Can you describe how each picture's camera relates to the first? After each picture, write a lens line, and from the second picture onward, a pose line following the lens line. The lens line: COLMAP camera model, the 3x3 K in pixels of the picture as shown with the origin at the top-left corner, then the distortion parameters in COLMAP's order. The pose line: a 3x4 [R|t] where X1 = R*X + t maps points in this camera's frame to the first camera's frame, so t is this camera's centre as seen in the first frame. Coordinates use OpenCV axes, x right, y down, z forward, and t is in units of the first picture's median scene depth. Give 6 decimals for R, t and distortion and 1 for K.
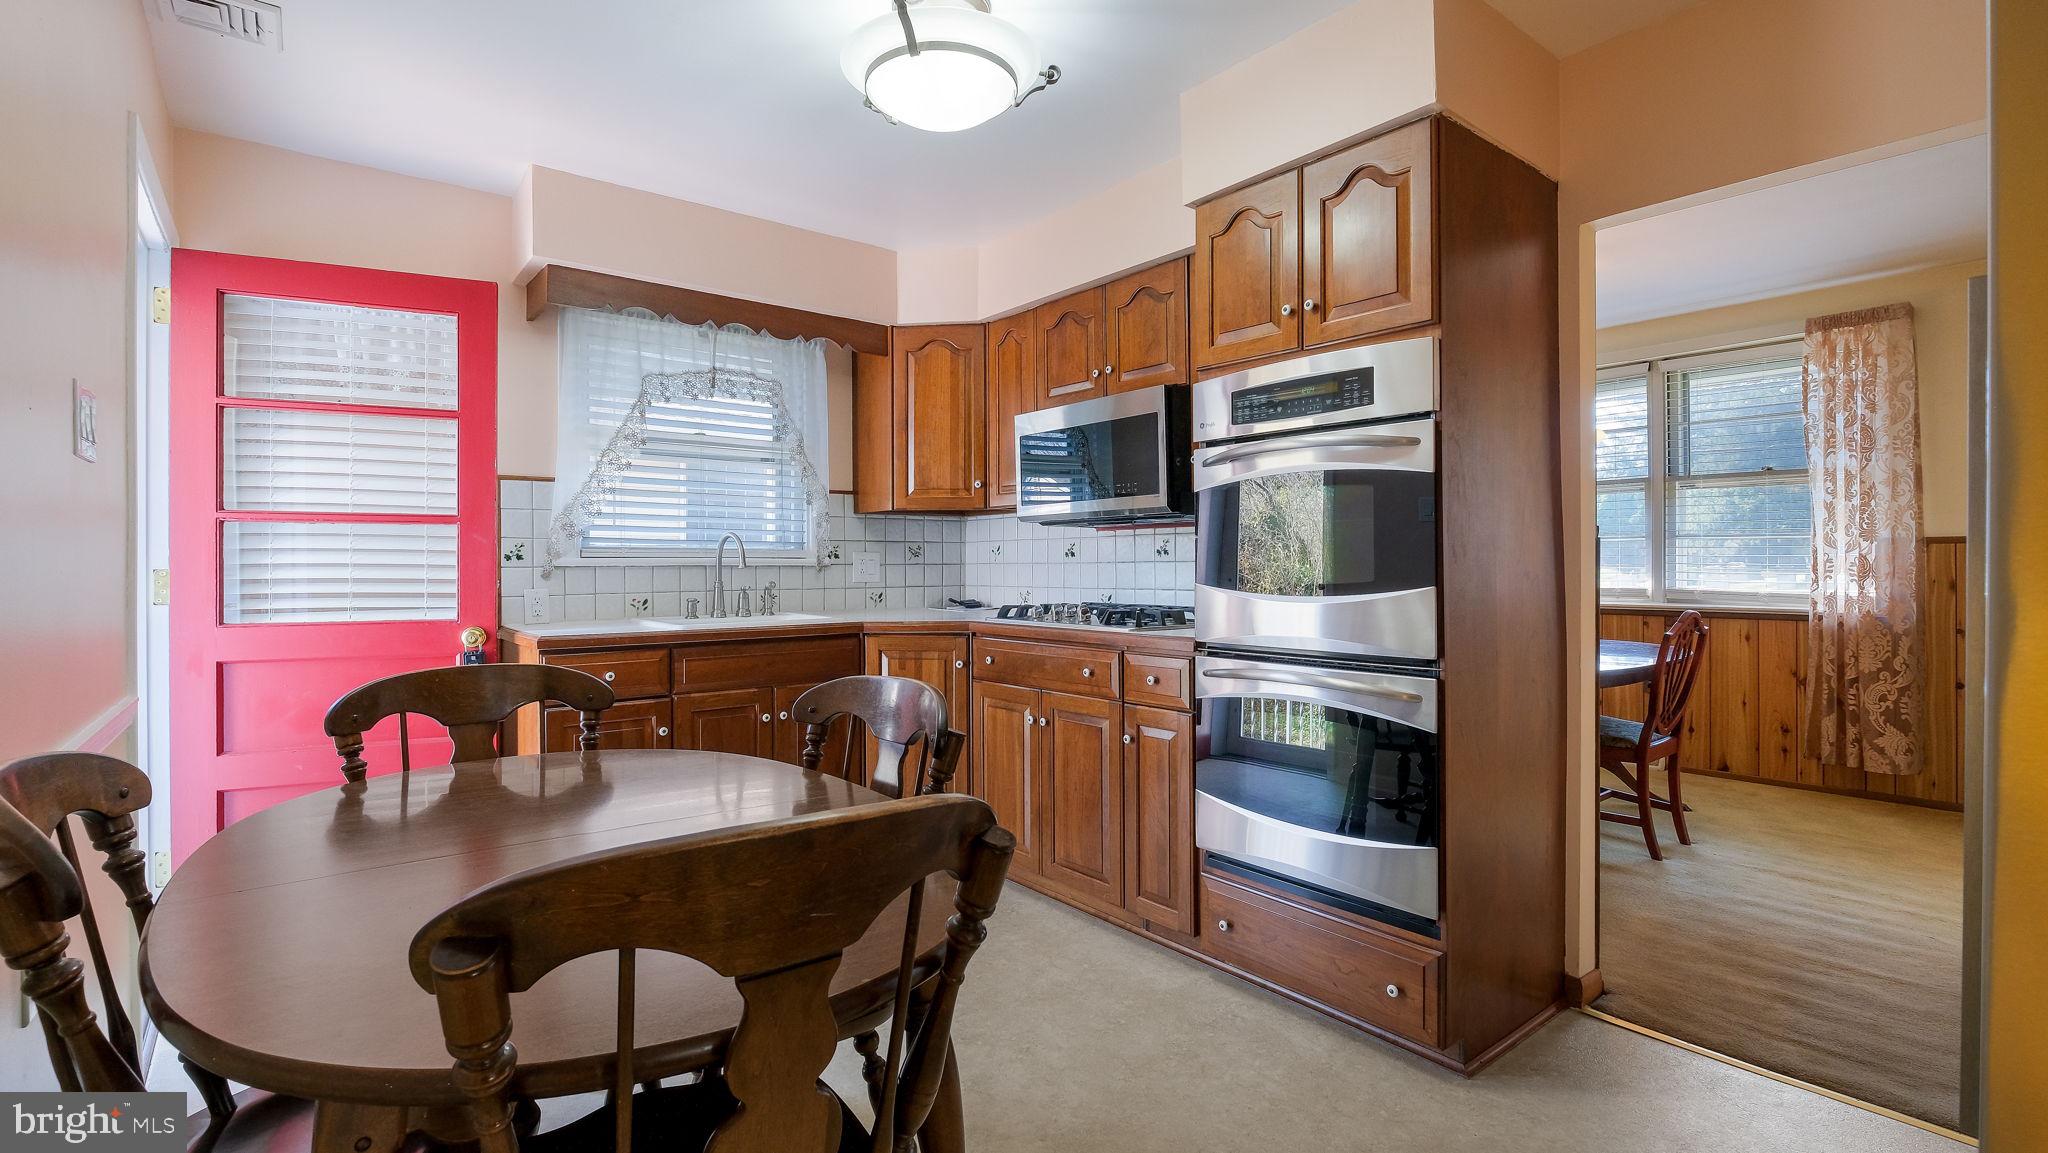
lens RADIAL K [[934.3, 0, 1027.7], [0, 934.3, 566.6], [0, 0, 1]] dist [-0.024506, -0.000282]
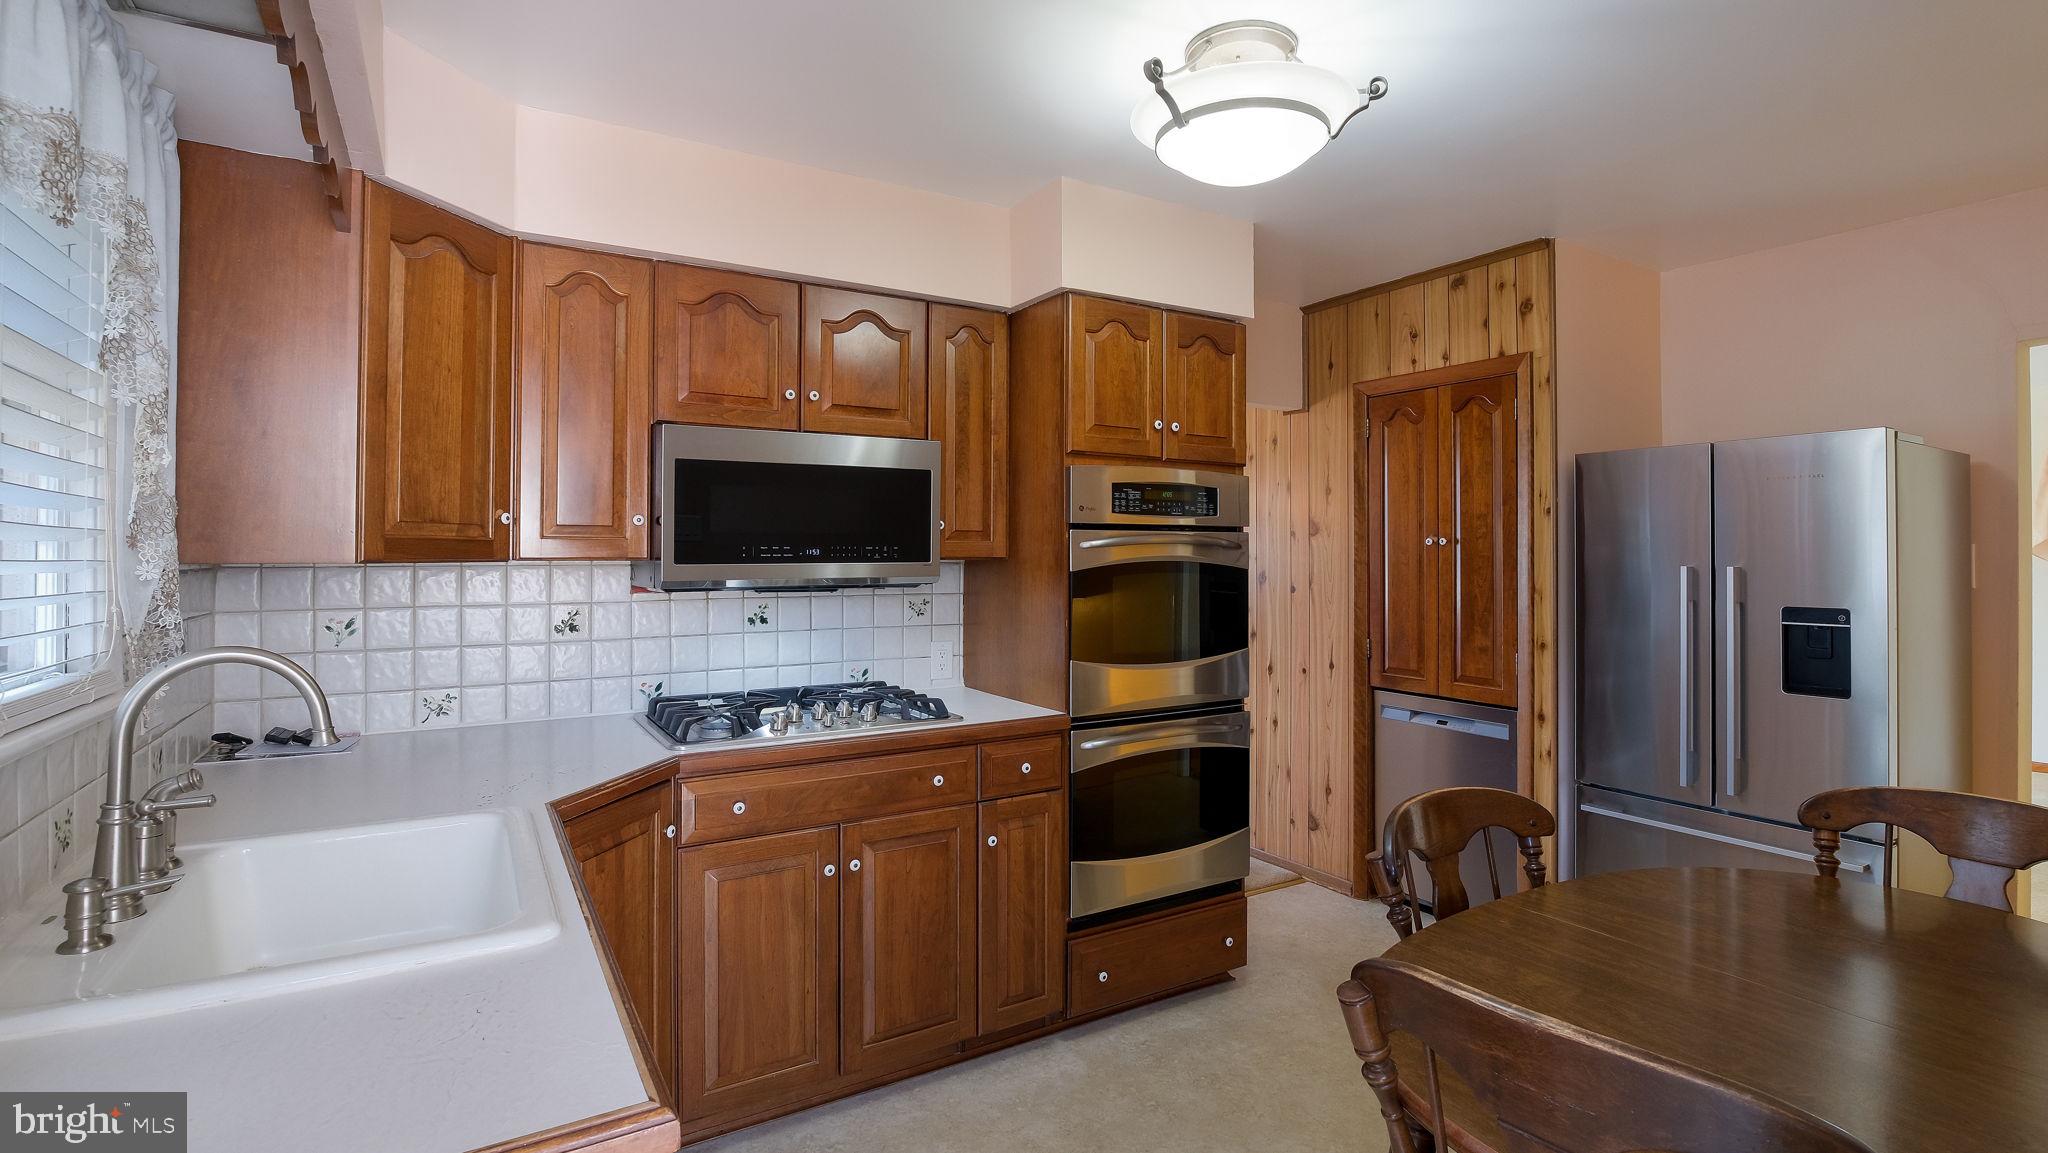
lens RADIAL K [[925.6, 0, 1026.9], [0, 925.6, 536.8], [0, 0, 1]] dist [-0.002868, -0.000060]
pose [[0.139720, 0.017655, 0.990034, -0.674589], [-0.001700, 0.999844, -0.017590, -0.079704], [-0.990190, 0.000775, 0.139728, 0.726520]]
